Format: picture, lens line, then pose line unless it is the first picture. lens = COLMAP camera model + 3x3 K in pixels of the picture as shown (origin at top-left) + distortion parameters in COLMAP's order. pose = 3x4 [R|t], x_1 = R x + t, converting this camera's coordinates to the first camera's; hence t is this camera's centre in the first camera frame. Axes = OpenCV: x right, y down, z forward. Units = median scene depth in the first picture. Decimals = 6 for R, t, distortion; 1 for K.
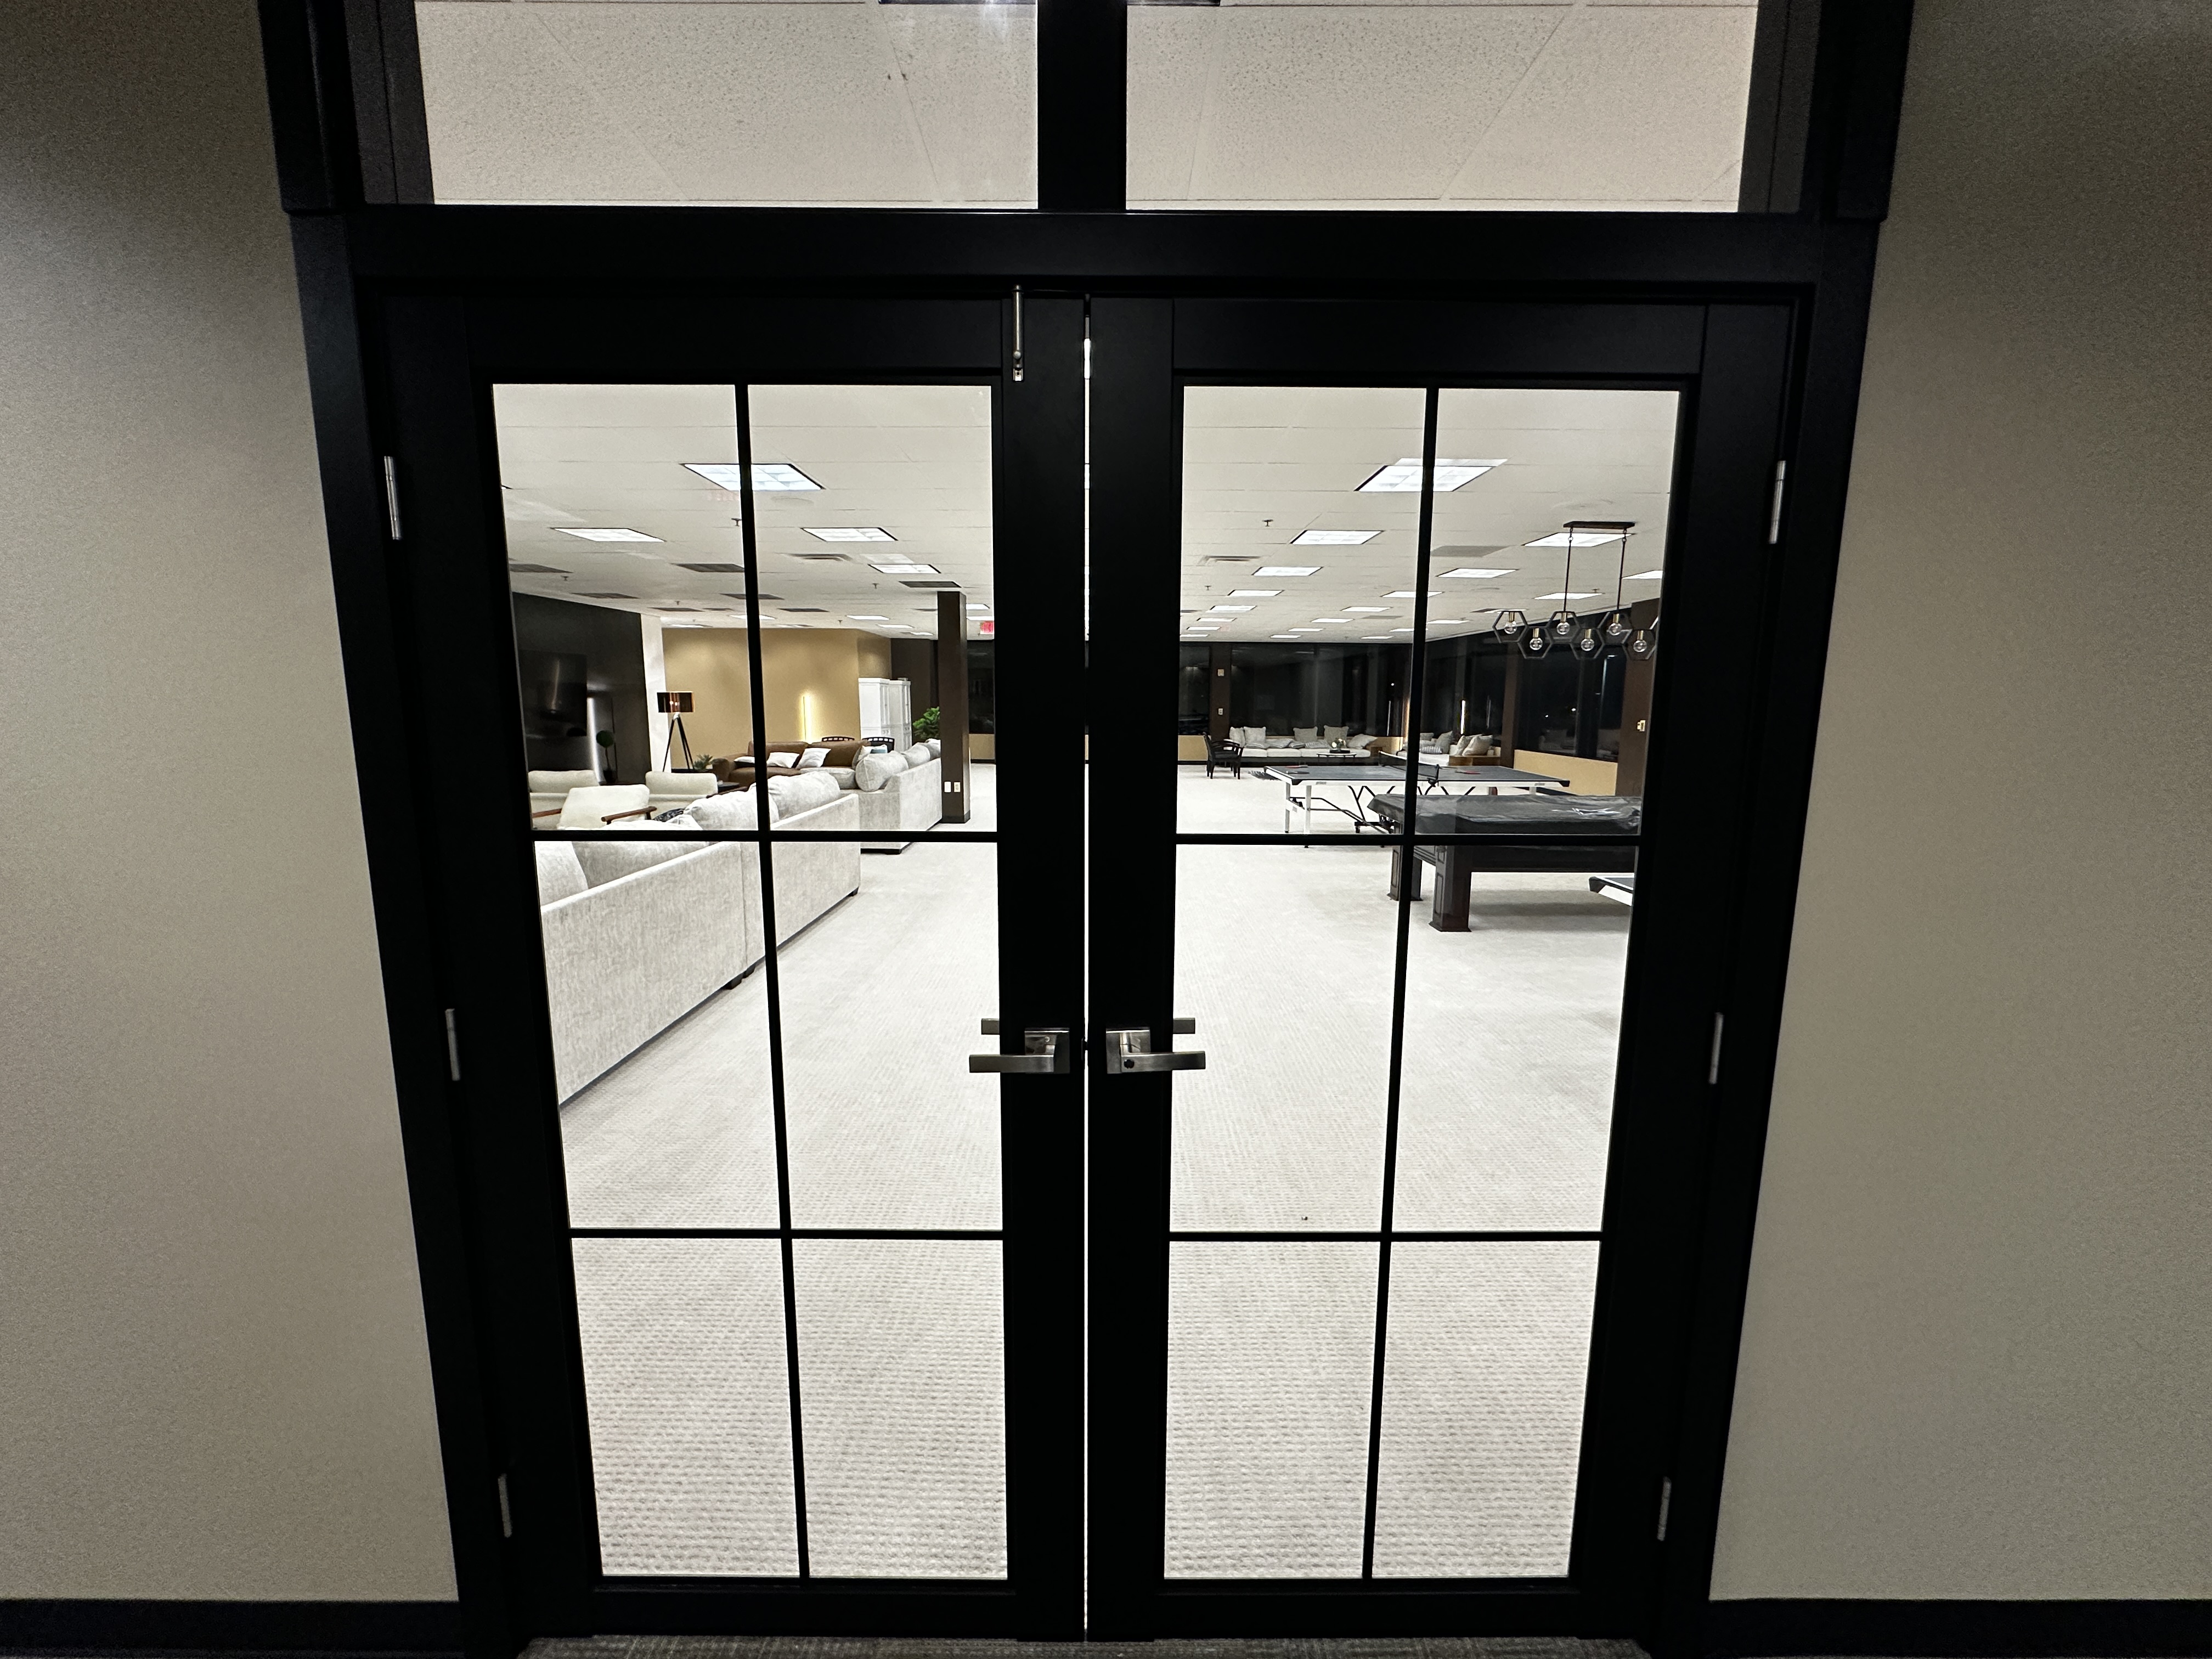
lens RADIAL K [[881.0, 0, 1107.0], [0, 881.0, 828.9], [0, 0, 1]] dist [-0.007437, 0.001620]
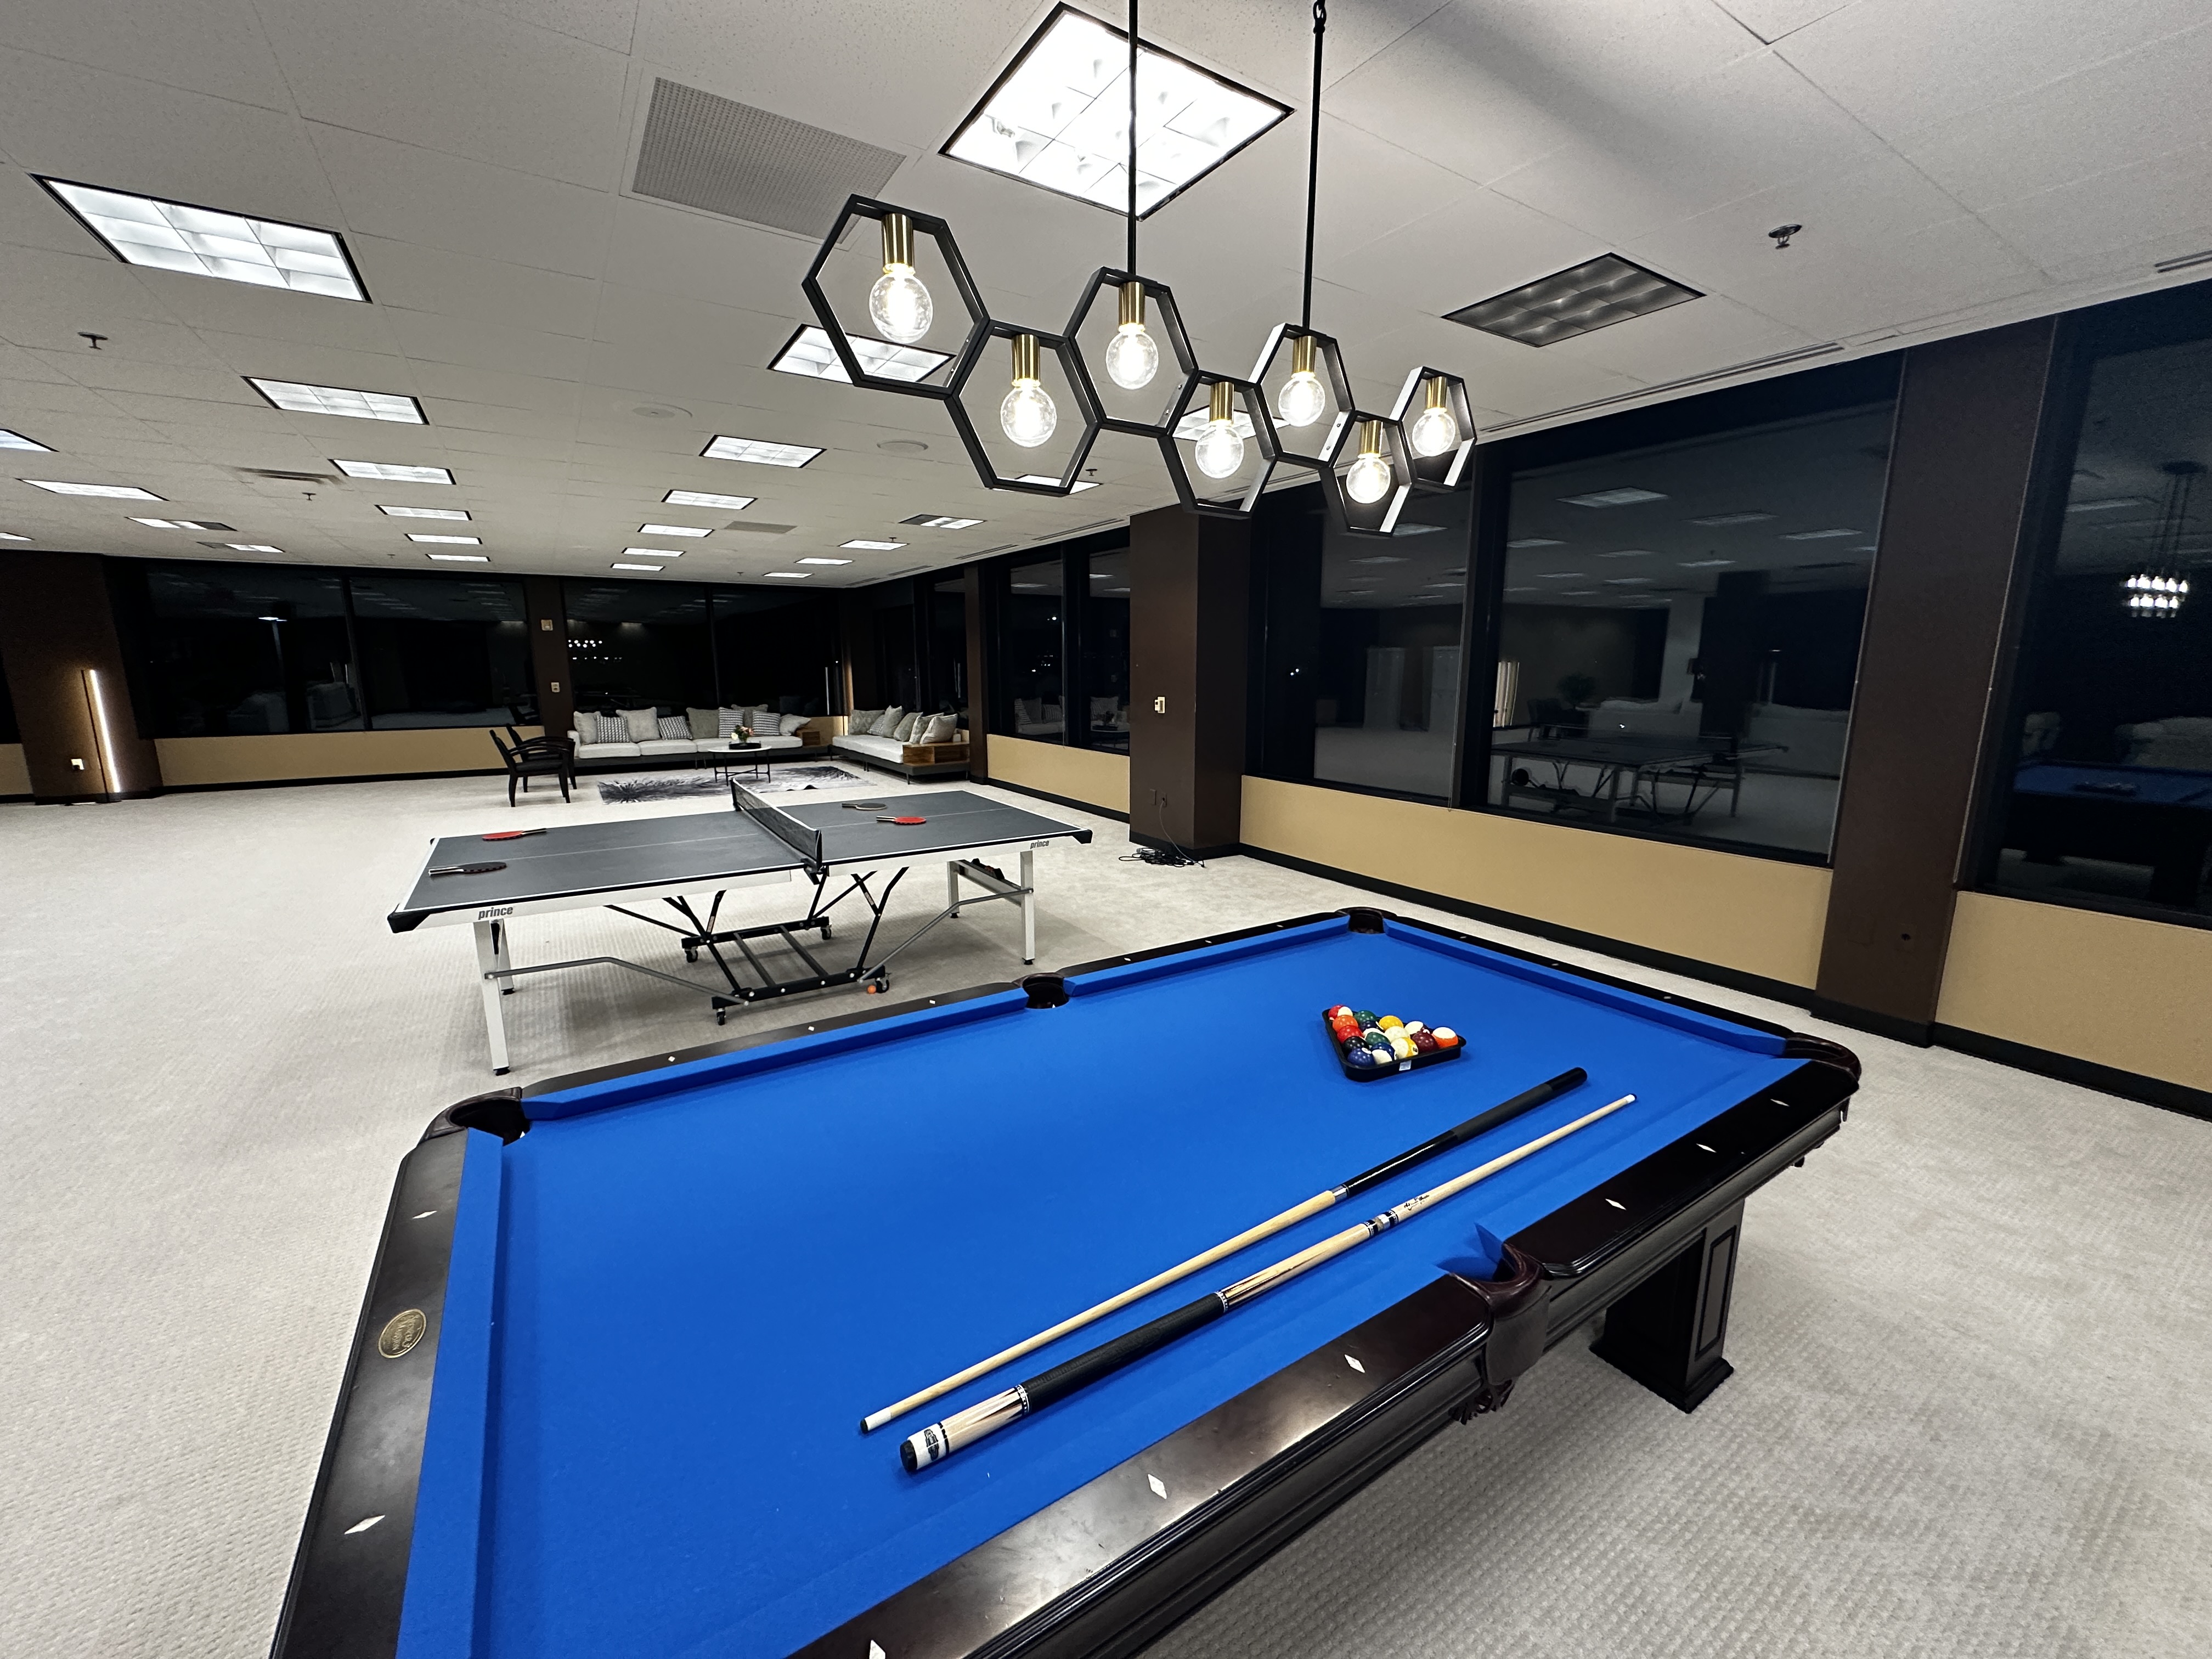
lens RADIAL K [[881.0, 0, 1107.0], [0, 881.0, 829.4], [0, 0, 1]] dist [-0.007437, 0.001620]
pose [[0.841722, -0.106792, 0.529244, 0.141632], [0.085378, 0.994237, 0.064833, -0.046517], [-0.533118, -0.009386, 0.845989, 0.304934]]
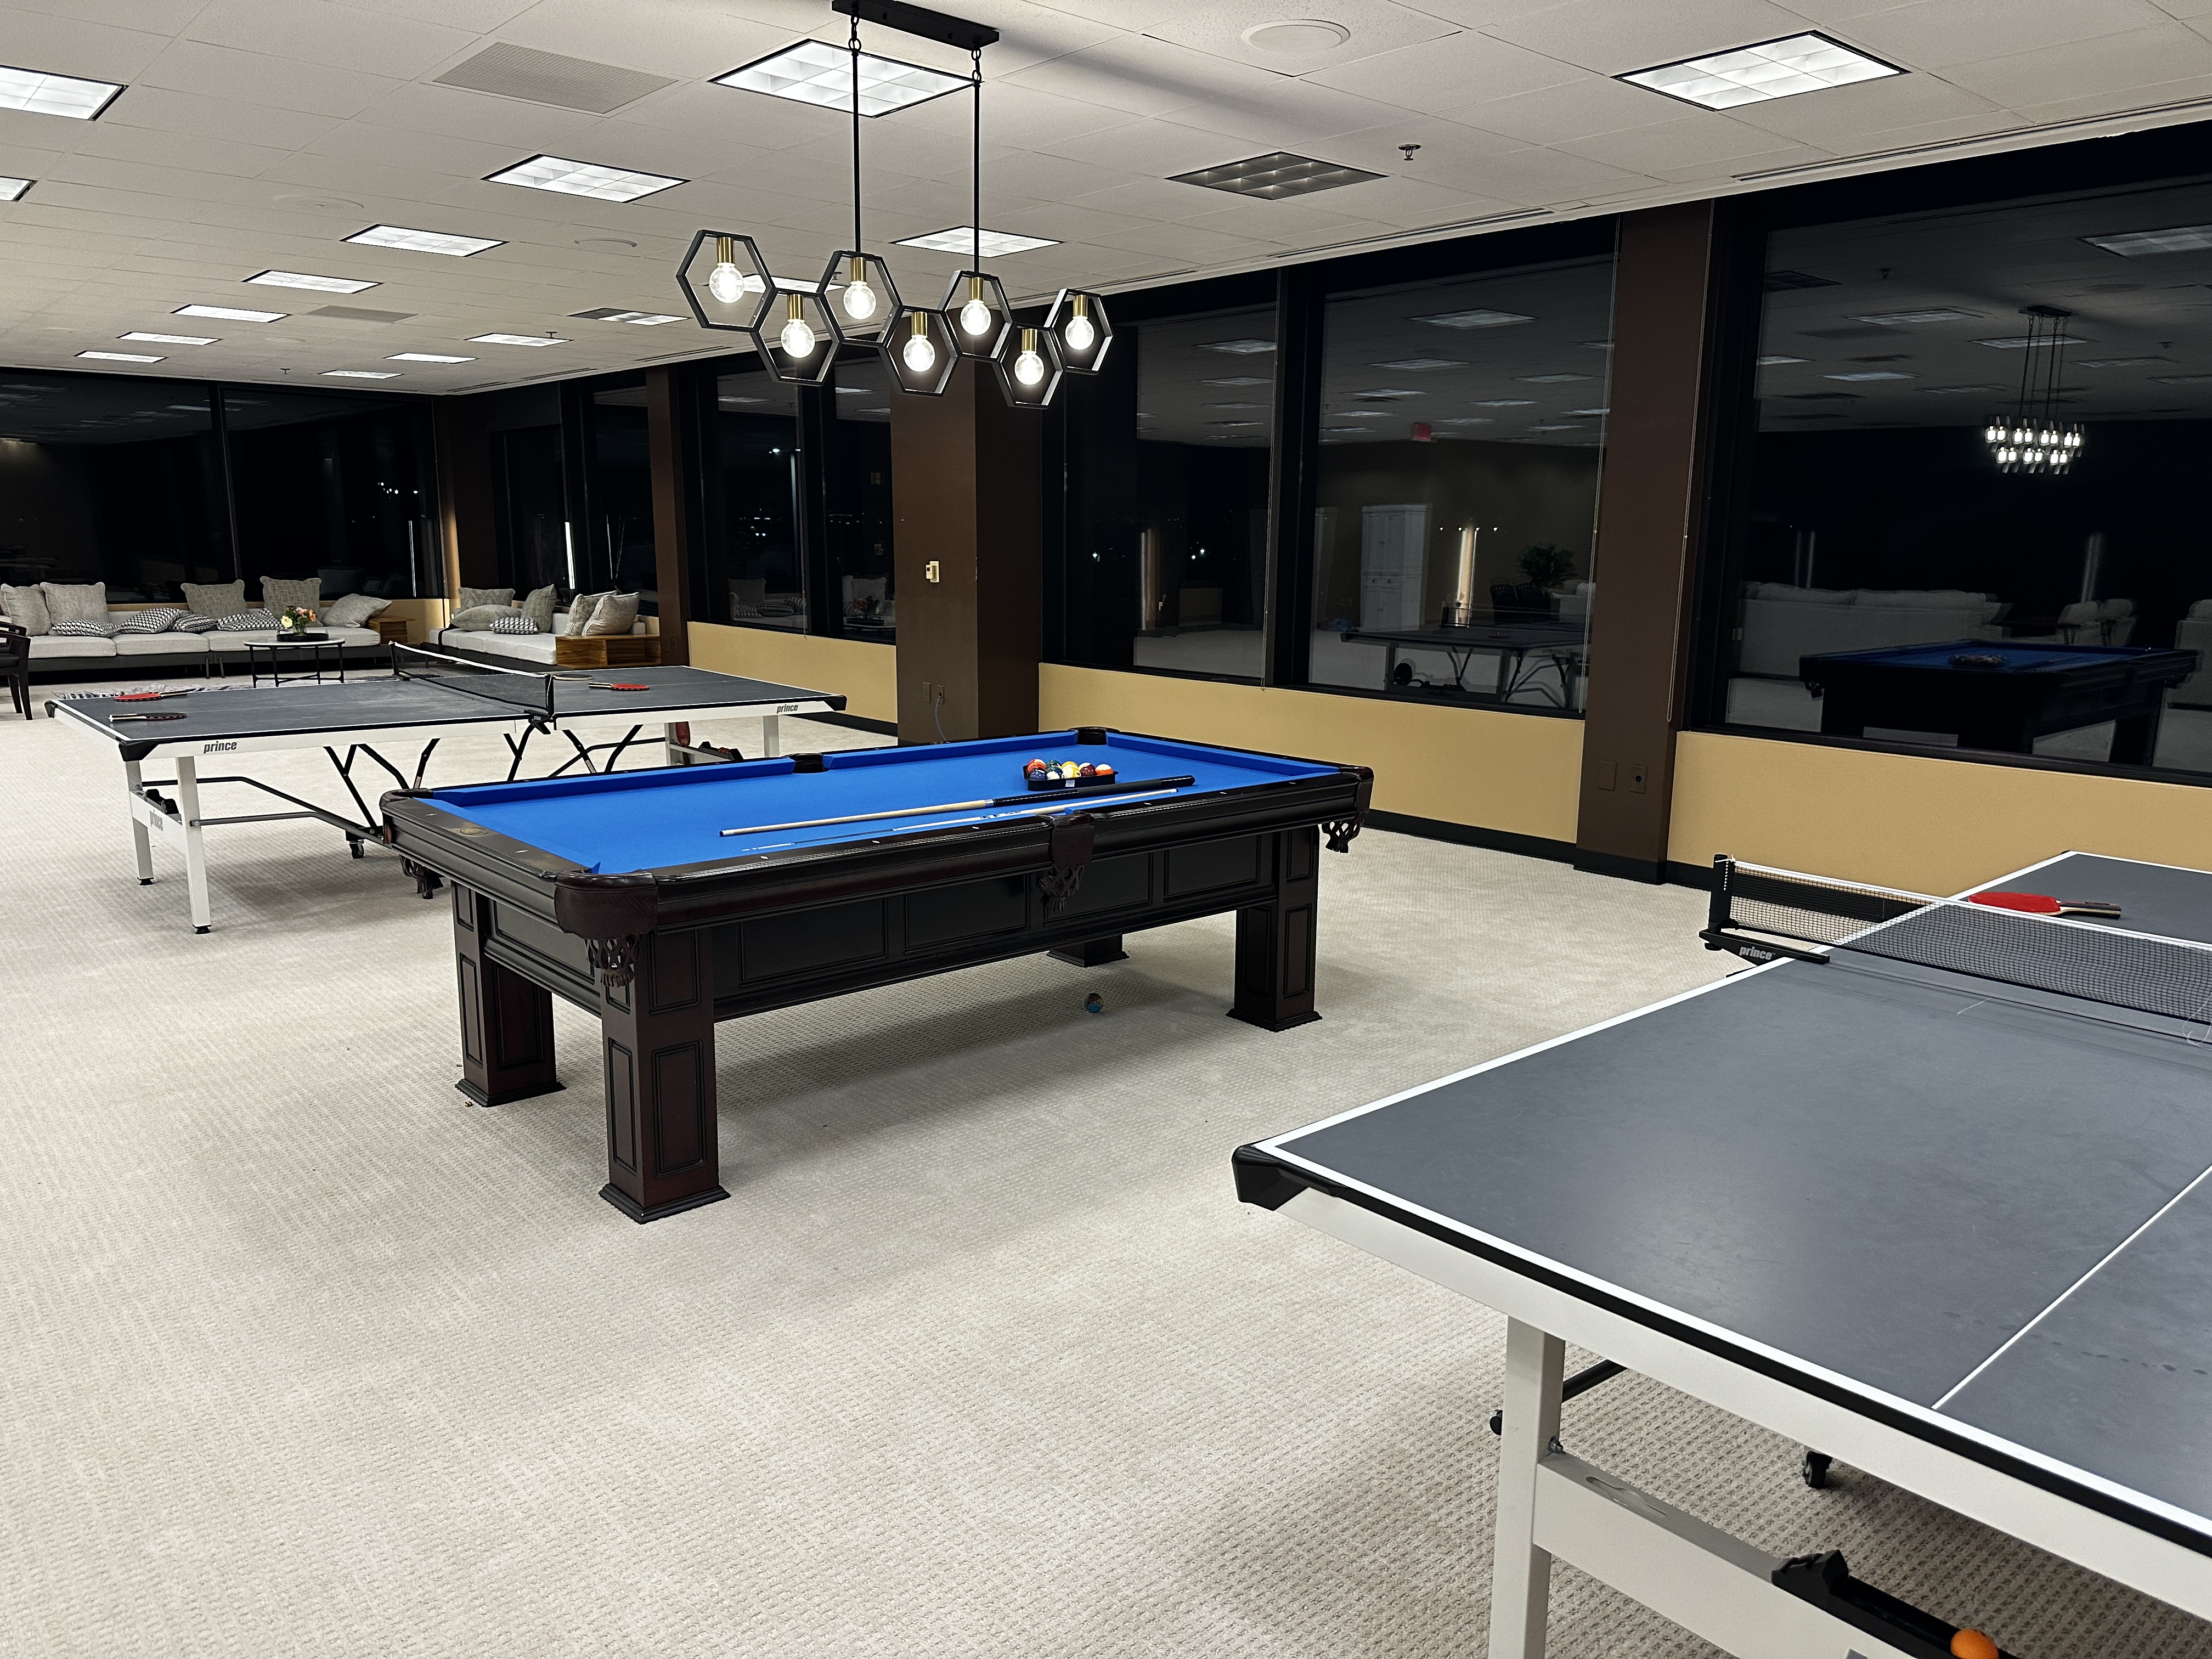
lens RADIAL K [[1544.0, 0, 1093.1], [0, 1544.0, 840.7], [0, 0, 1]] dist [0.058310, -0.080621]
pose [[0.758040, -0.123976, 0.640317, 0.058945], [0.089302, 0.992250, 0.086396, -0.020865], [-0.646066, -0.008309, 0.763237, 0.172490]]
